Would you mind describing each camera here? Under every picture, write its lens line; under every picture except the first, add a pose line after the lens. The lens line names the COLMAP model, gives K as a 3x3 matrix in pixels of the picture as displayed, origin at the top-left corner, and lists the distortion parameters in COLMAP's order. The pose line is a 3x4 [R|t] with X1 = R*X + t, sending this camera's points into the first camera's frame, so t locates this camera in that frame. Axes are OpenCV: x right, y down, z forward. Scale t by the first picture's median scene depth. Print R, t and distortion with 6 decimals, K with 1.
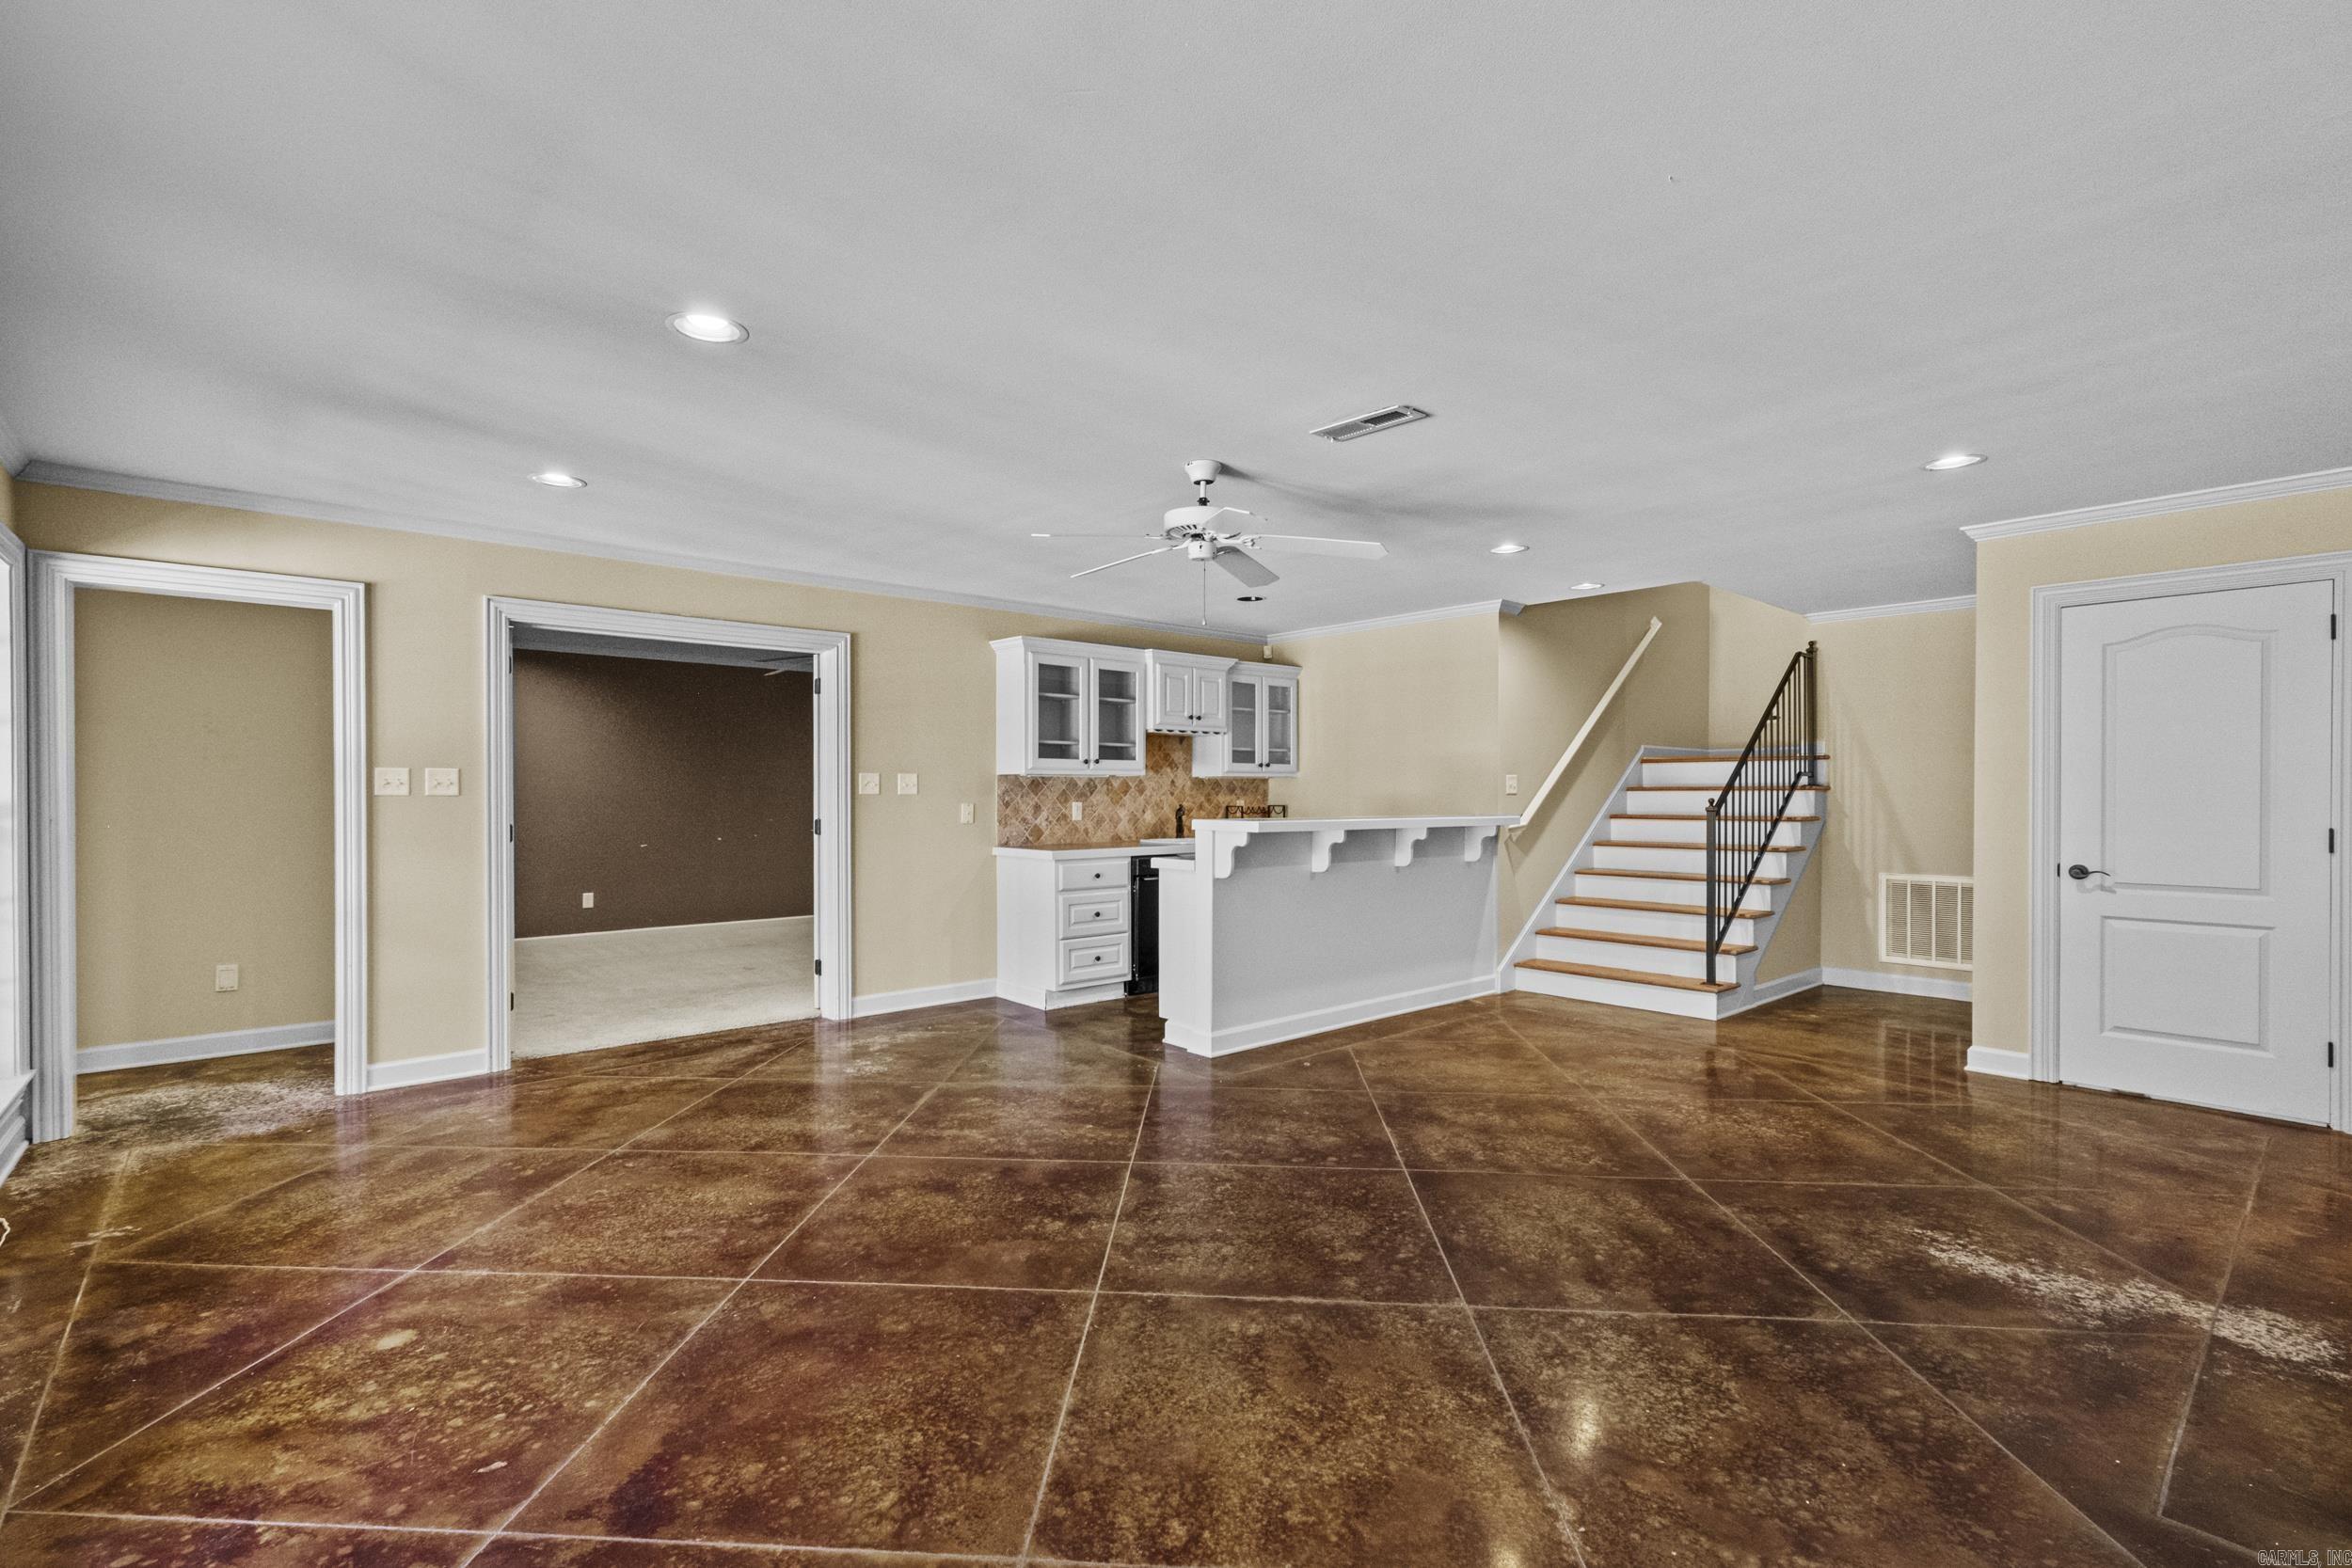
lens RADIAL K [[1030.0, 0, 1142.3], [0, 1030.0, 796.7], [0, 0, 1]] dist [0.000117, 0.000375]
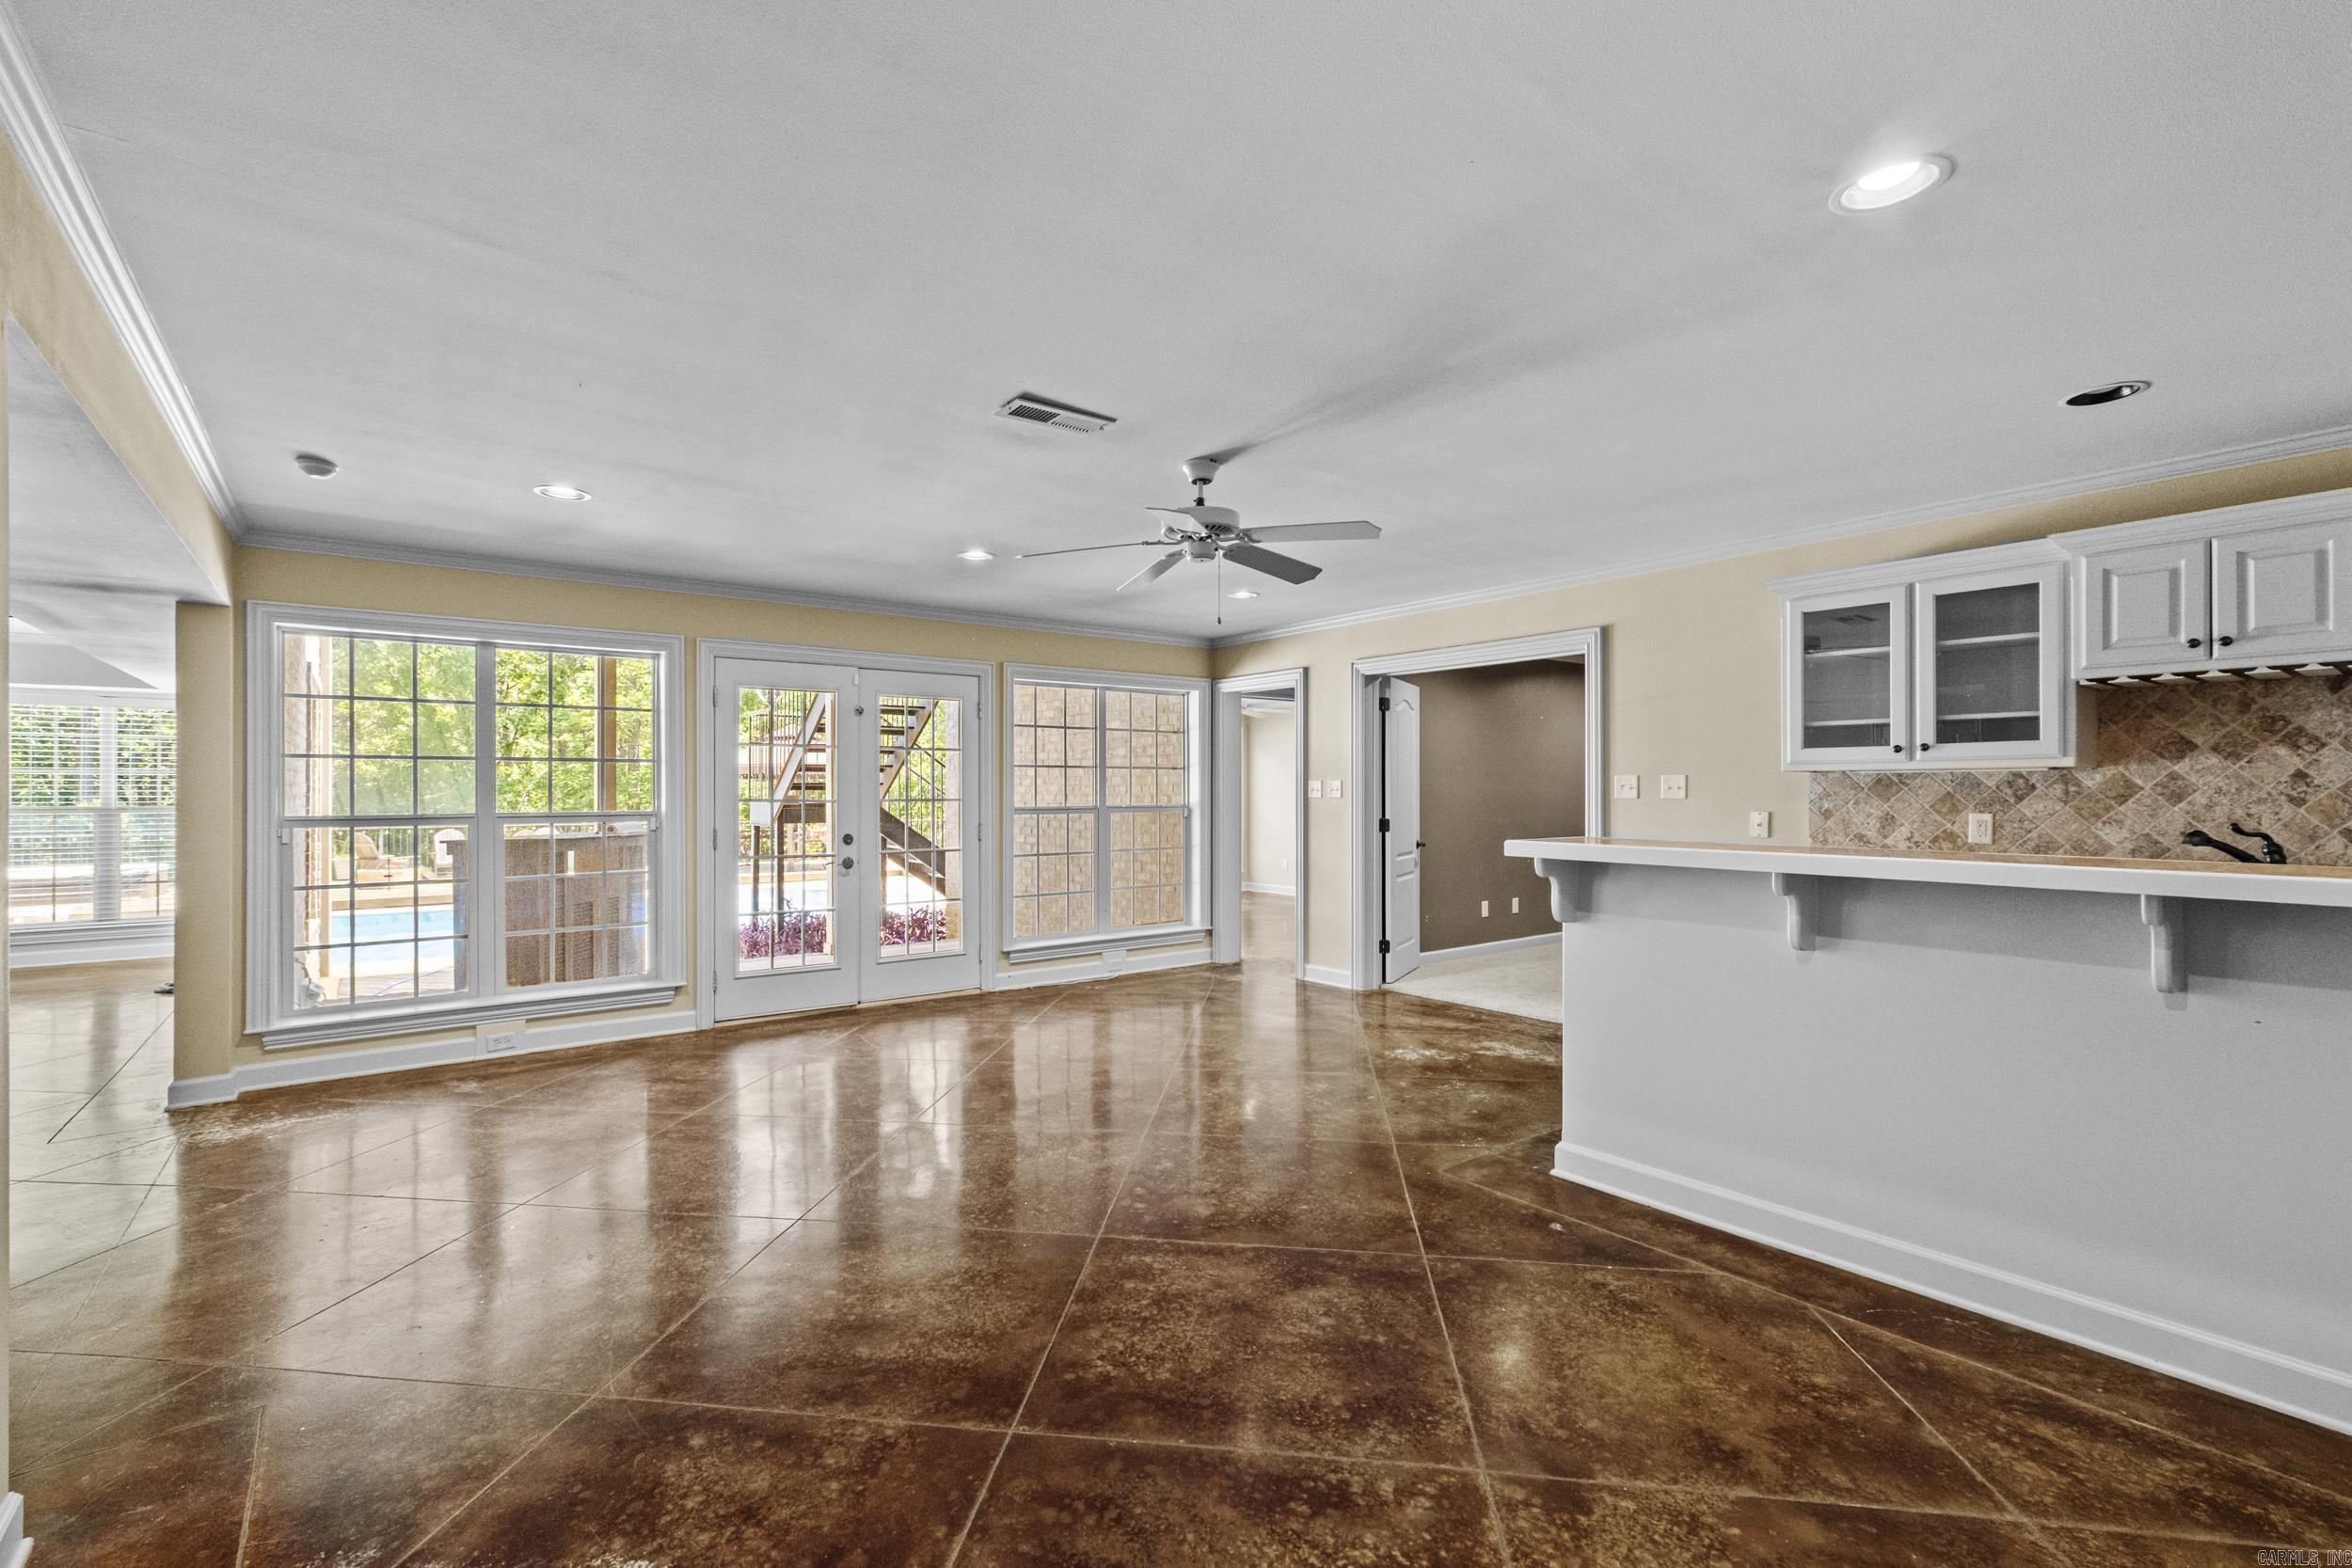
lens RADIAL K [[1030.0, 0, 1175.0], [0, 1030.0, 791.2], [0, 0, 1]] dist [0.000117, 0.000375]
pose [[-0.041225, -0.002136, -0.999148, 1.148957], [-0.002884, 0.999994, -0.002019, -0.010442], [0.999146, 0.002798, -0.041231, 1.128122]]
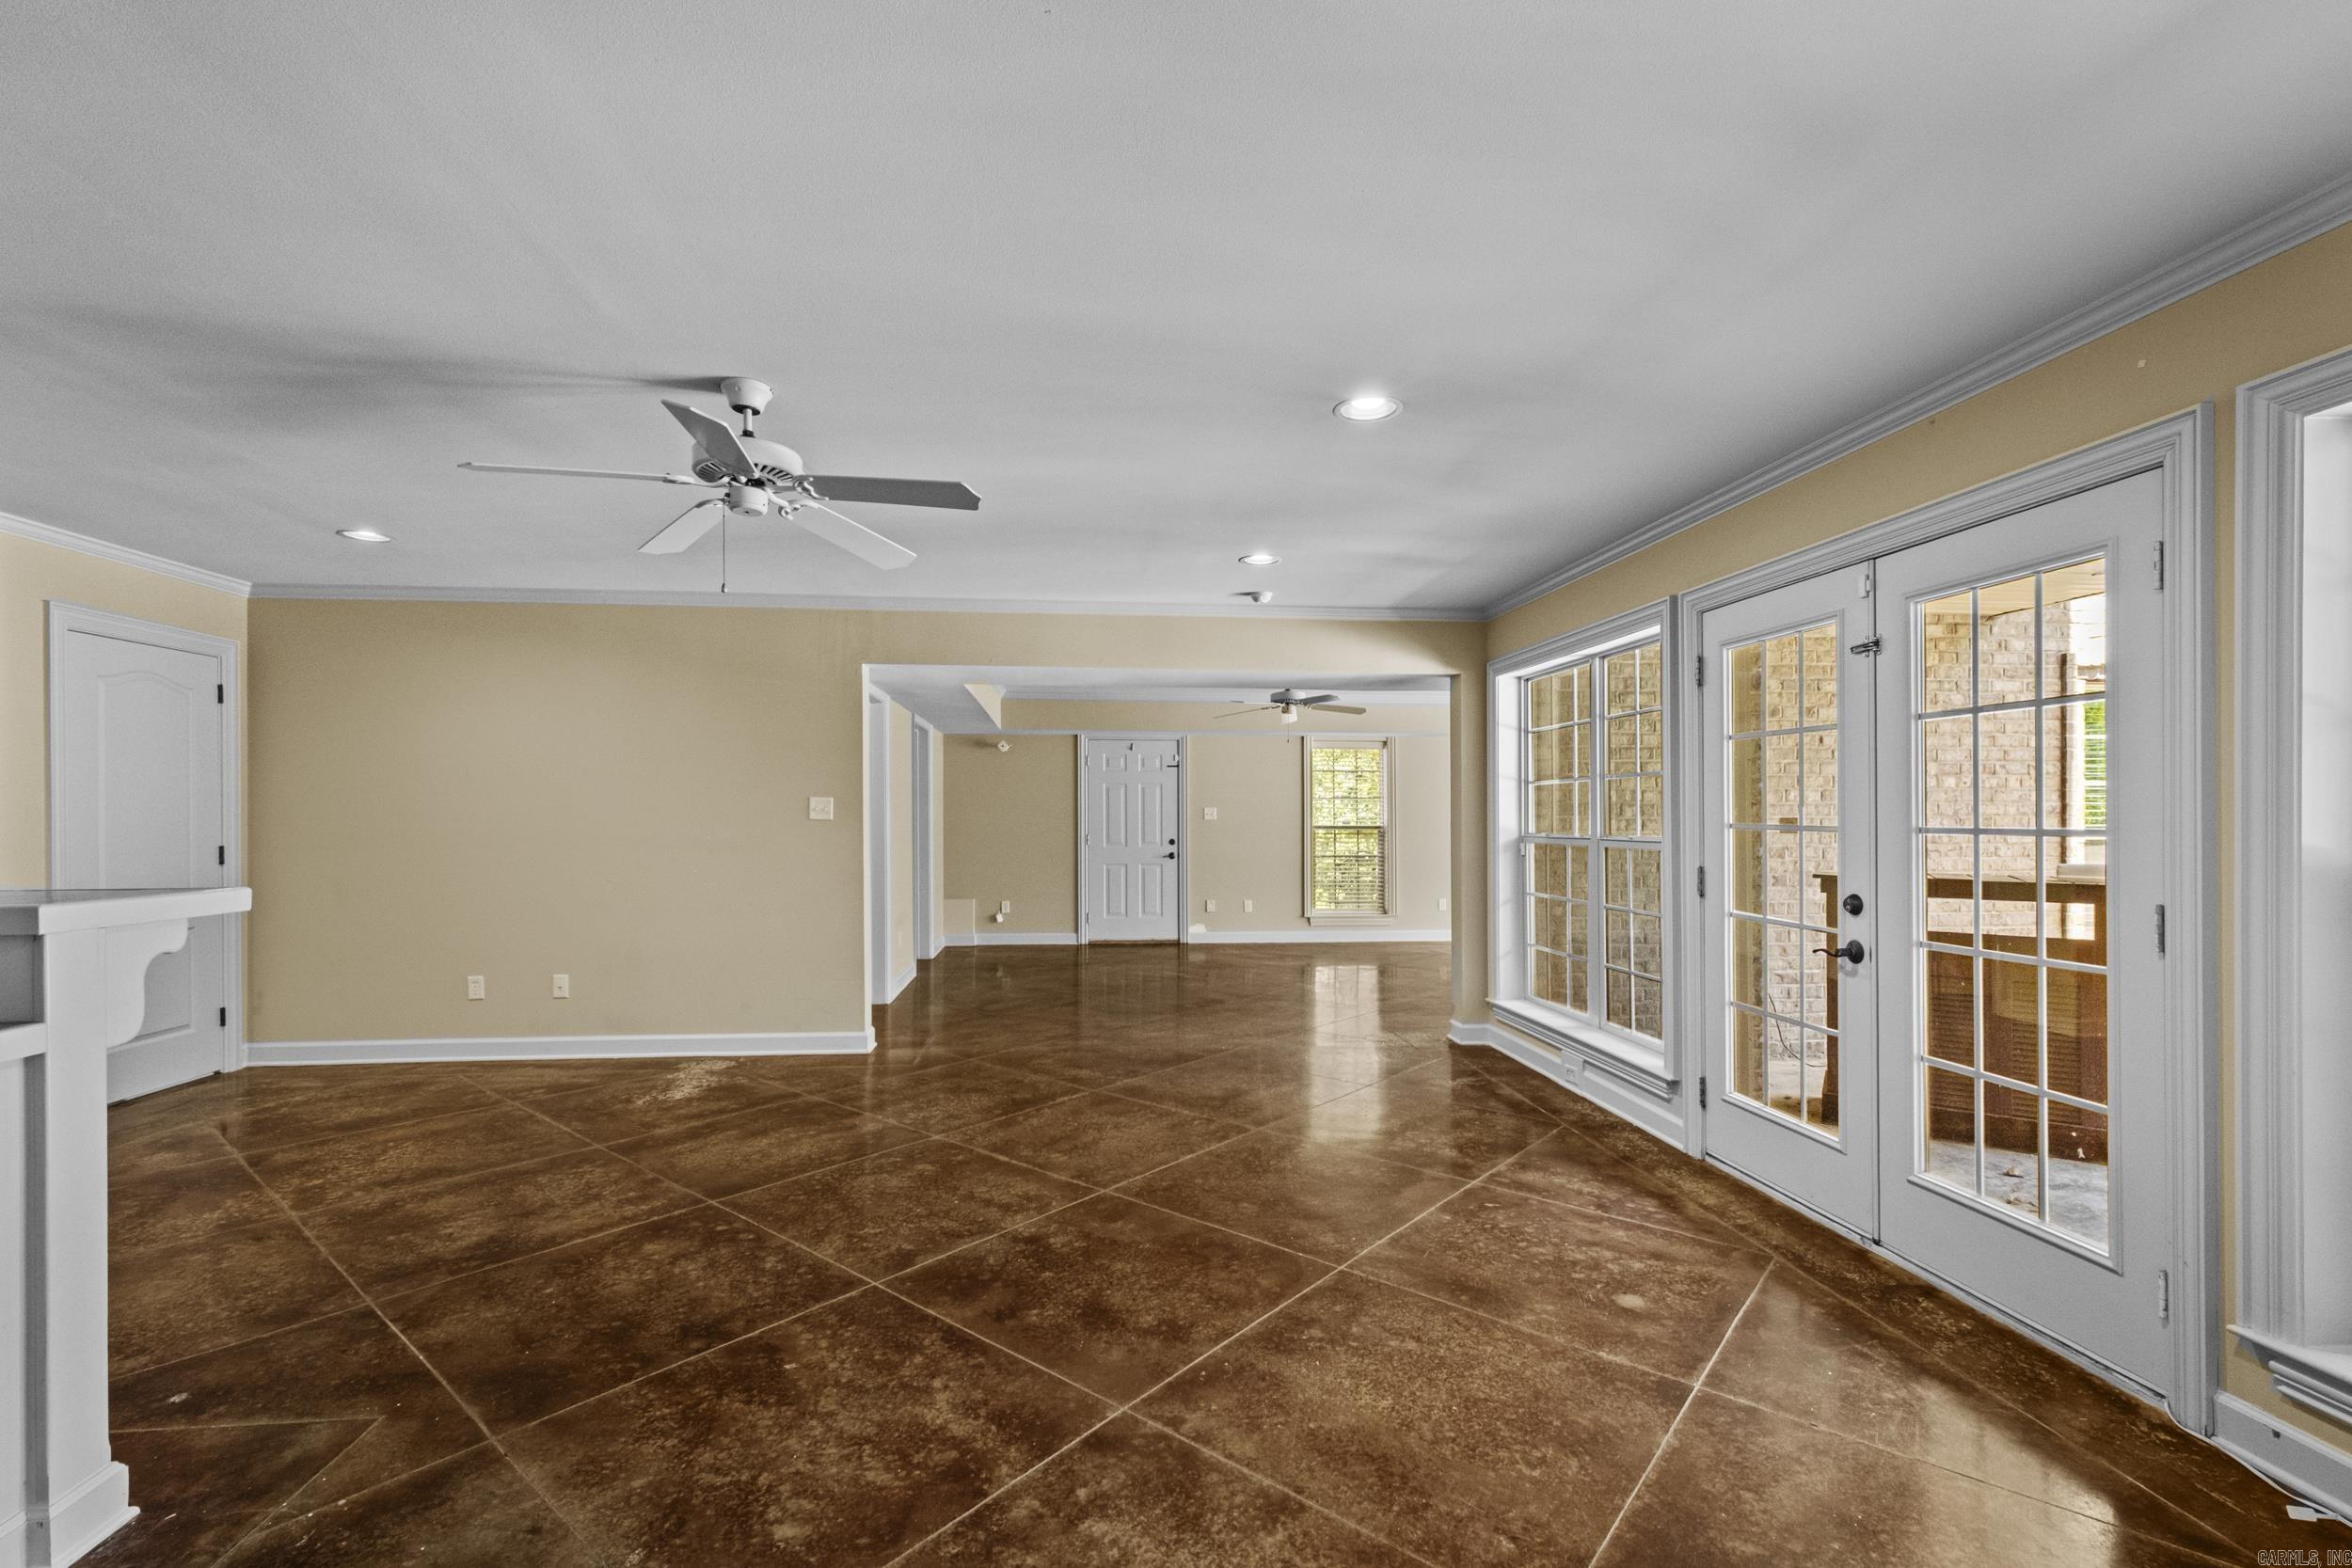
lens RADIAL K [[1030.0, 0, 1155.1], [0, 1030.0, 807.0], [0, 0, 1]] dist [0.000117, 0.000375]
pose [[-0.812477, 0.004101, 0.582979, -0.689599], [0.003351, 0.999992, -0.002365, -0.014472], [-0.582984, 0.000031, -0.812484, 1.599065]]
